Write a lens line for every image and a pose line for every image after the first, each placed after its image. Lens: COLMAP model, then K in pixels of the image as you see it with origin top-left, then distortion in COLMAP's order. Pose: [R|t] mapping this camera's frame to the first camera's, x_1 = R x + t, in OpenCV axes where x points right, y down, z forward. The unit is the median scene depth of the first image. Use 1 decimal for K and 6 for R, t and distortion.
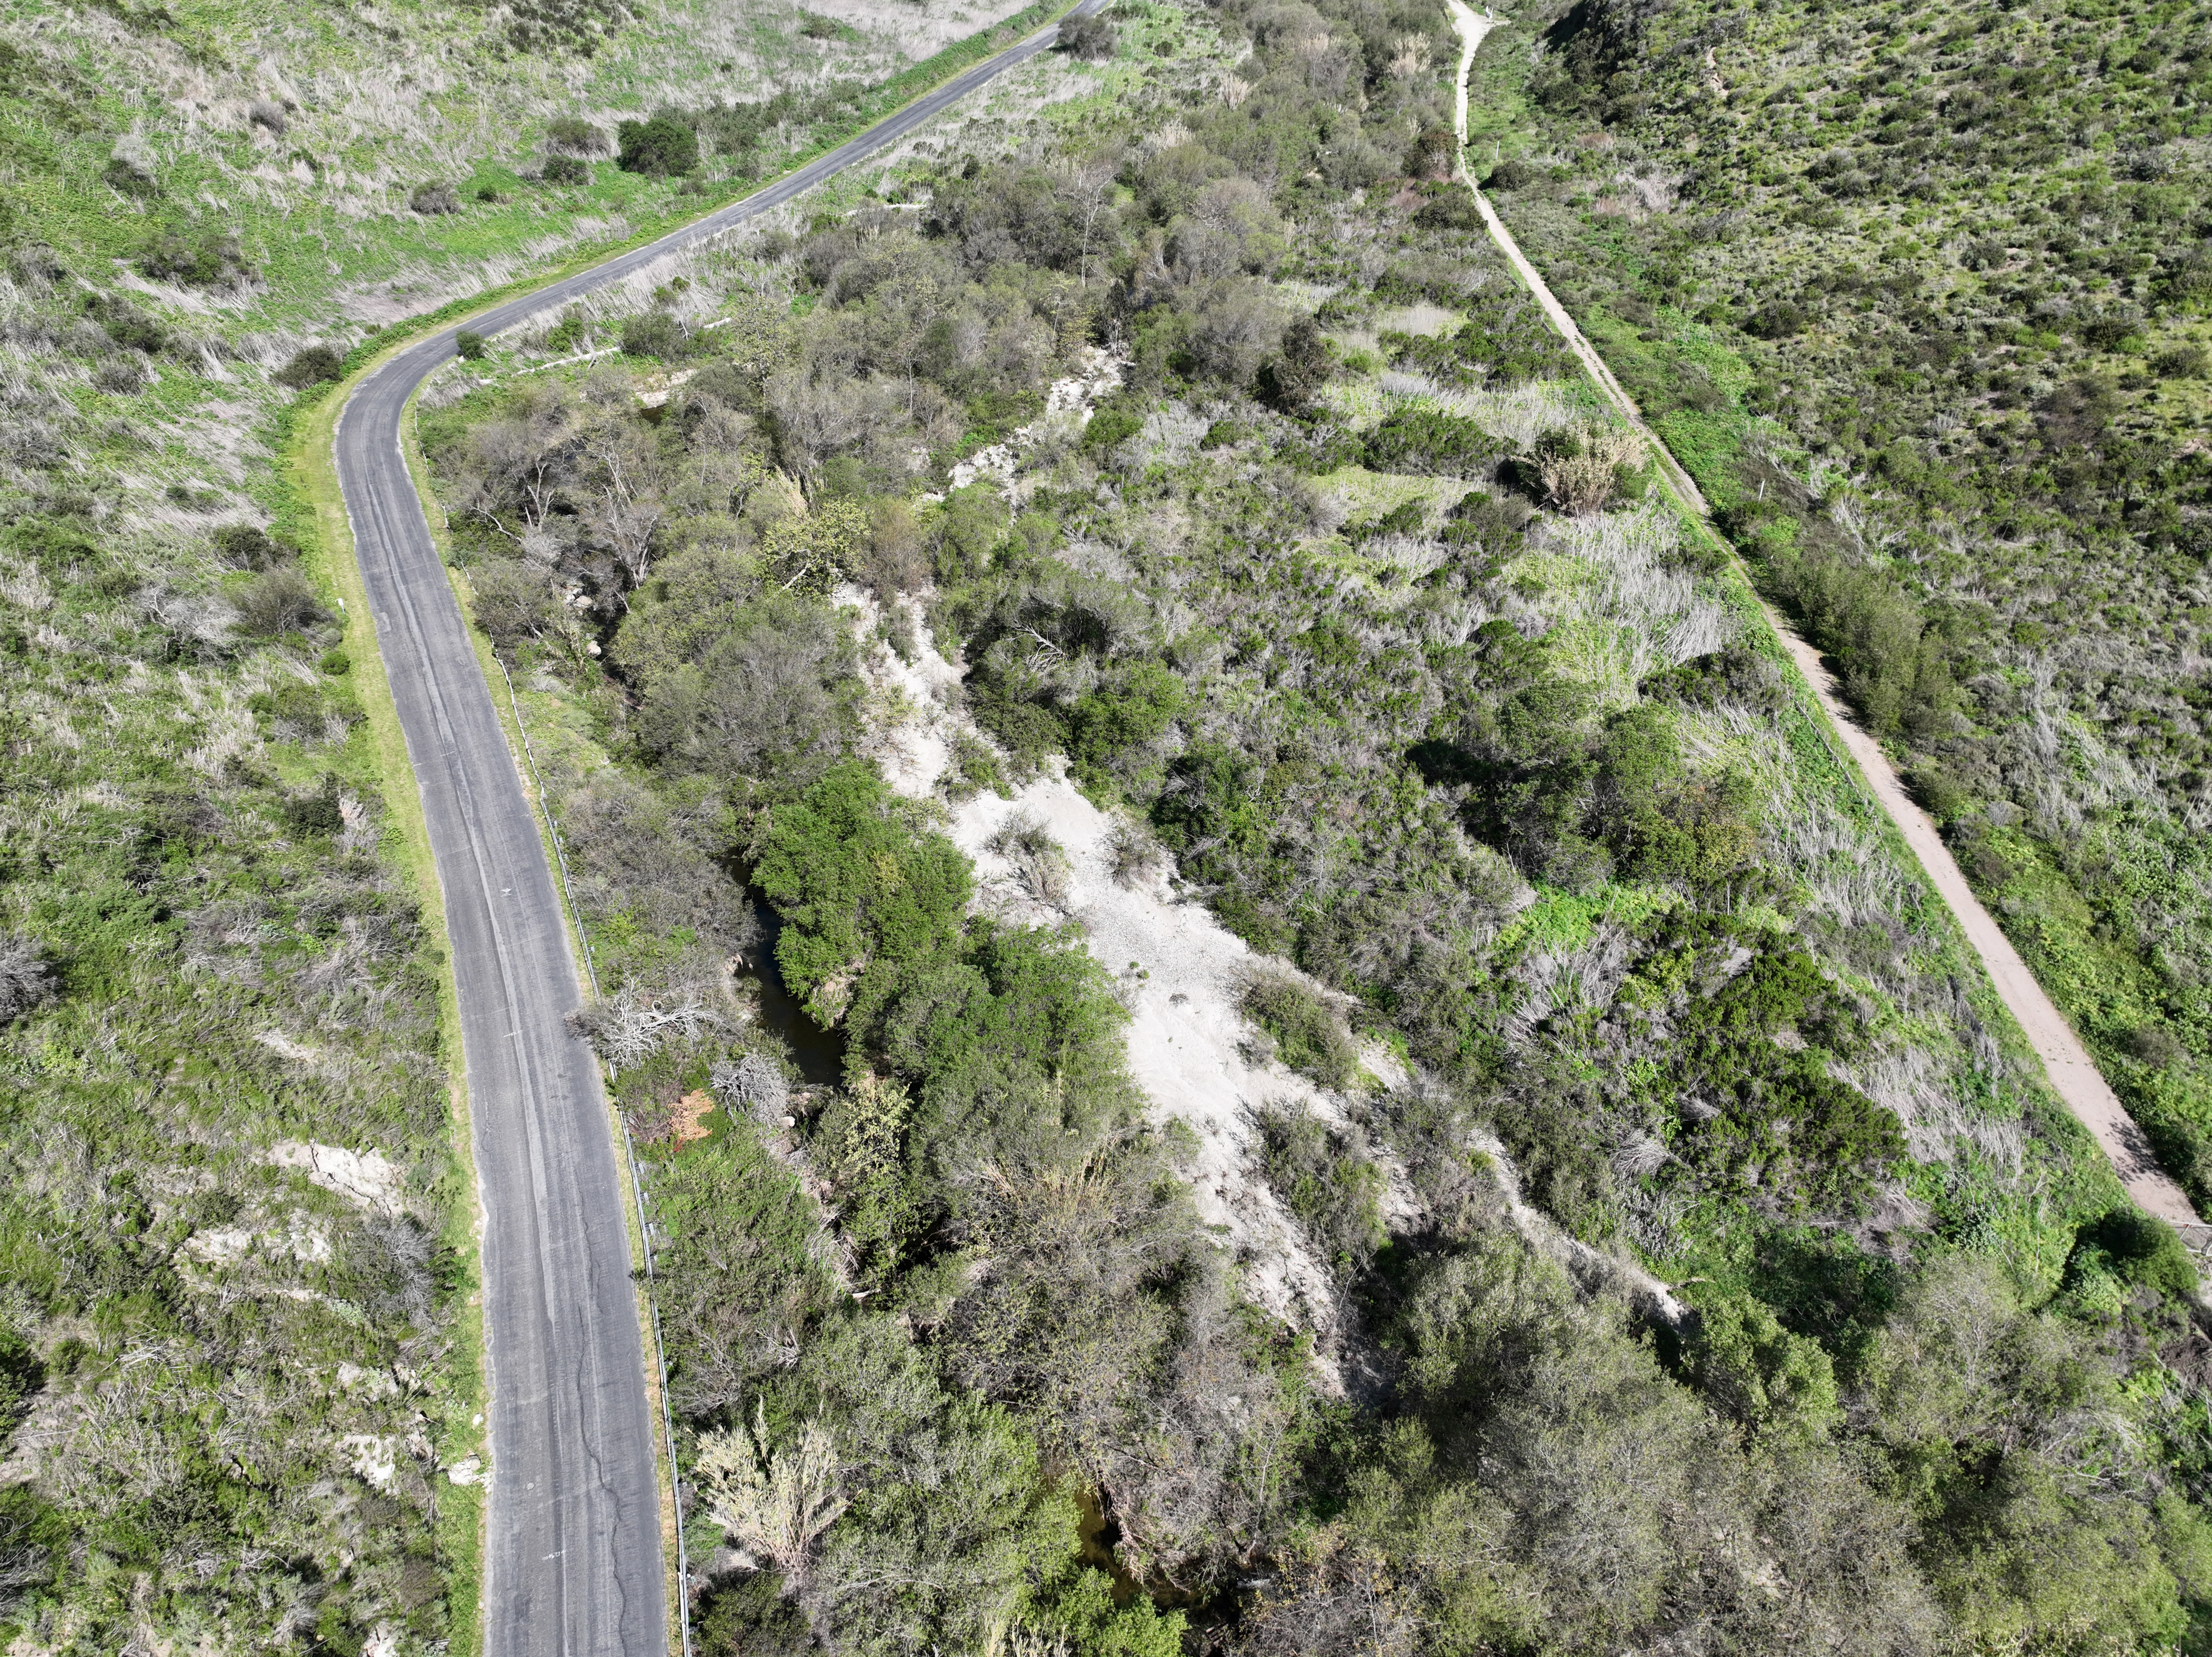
lens RADIAL K [[1556.4, 0, 1110.3], [0, 1556.4, 826.4], [0, 0, 1]] dist [-0.003011, 0.020350]
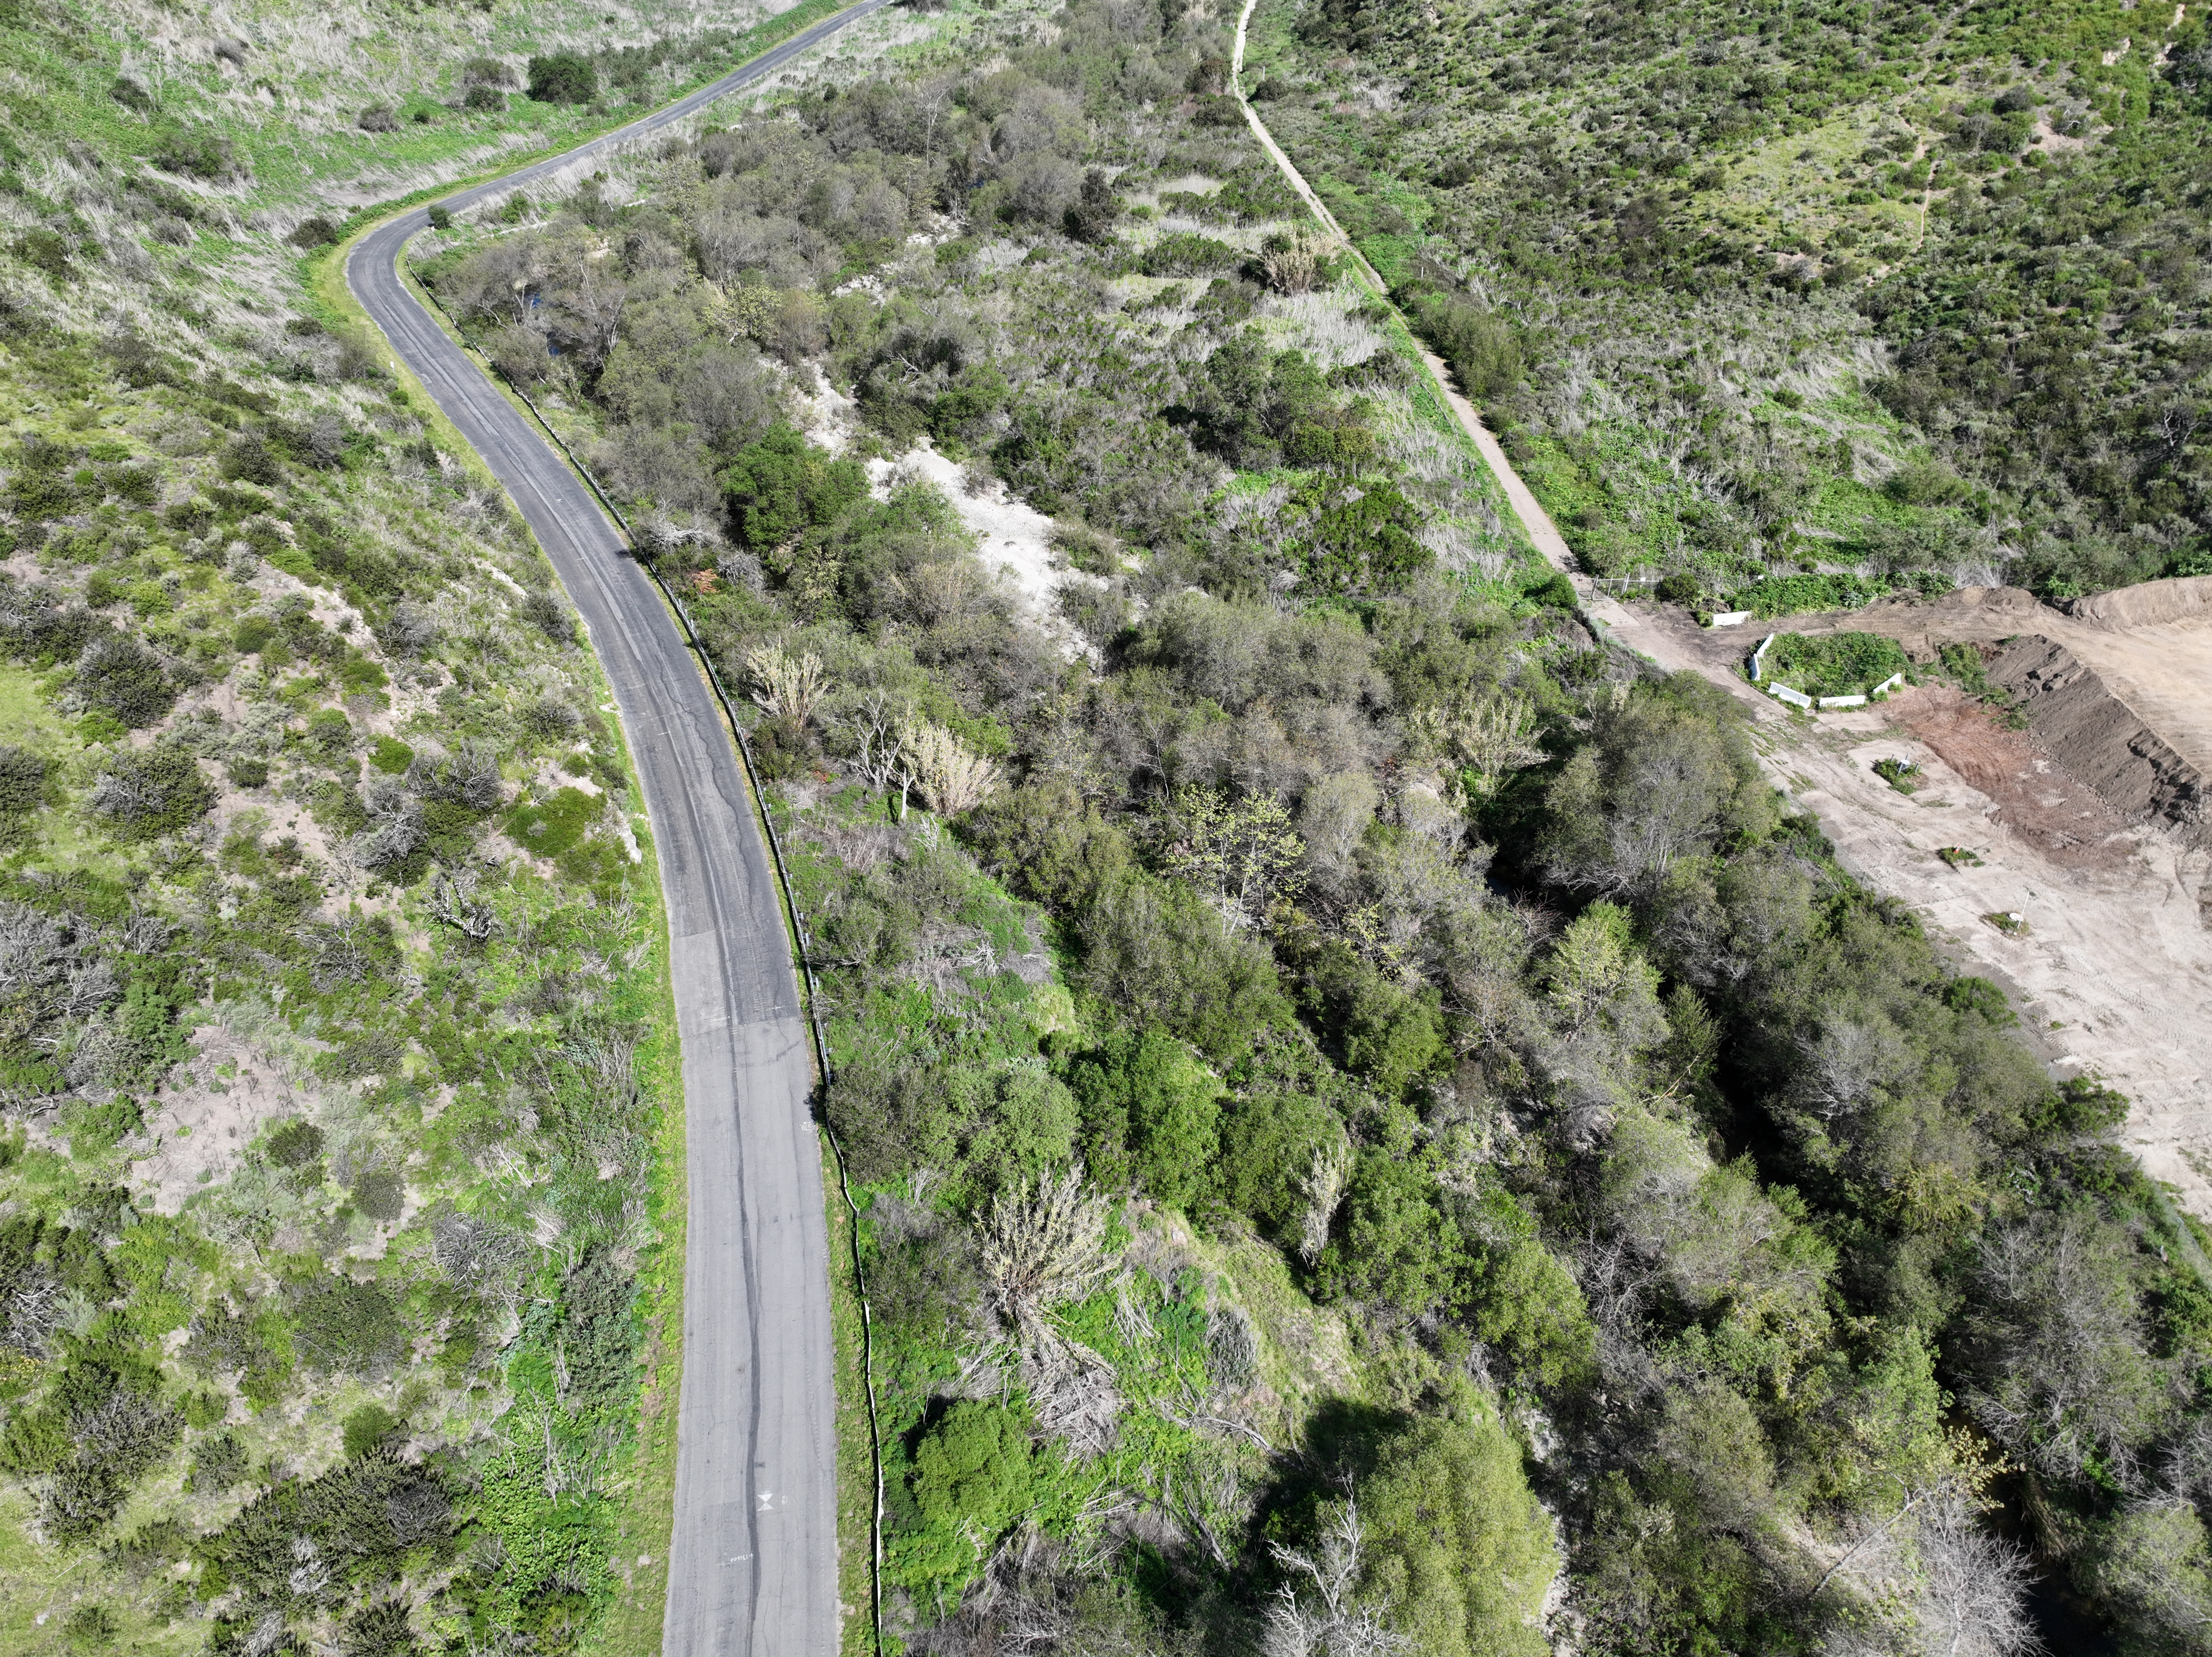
lens RADIAL K [[1565.4, 0, 1109.1], [0, 1565.4, 816.3], [0, 0, 1]] dist [-0.007059, 0.027691]
pose [[0.995754, -0.051212, 0.076491, 0.005169], [0.051748, 0.998647, -0.005034, 0.217542], [-0.076129, 0.008971, 0.997058, -0.309619]]
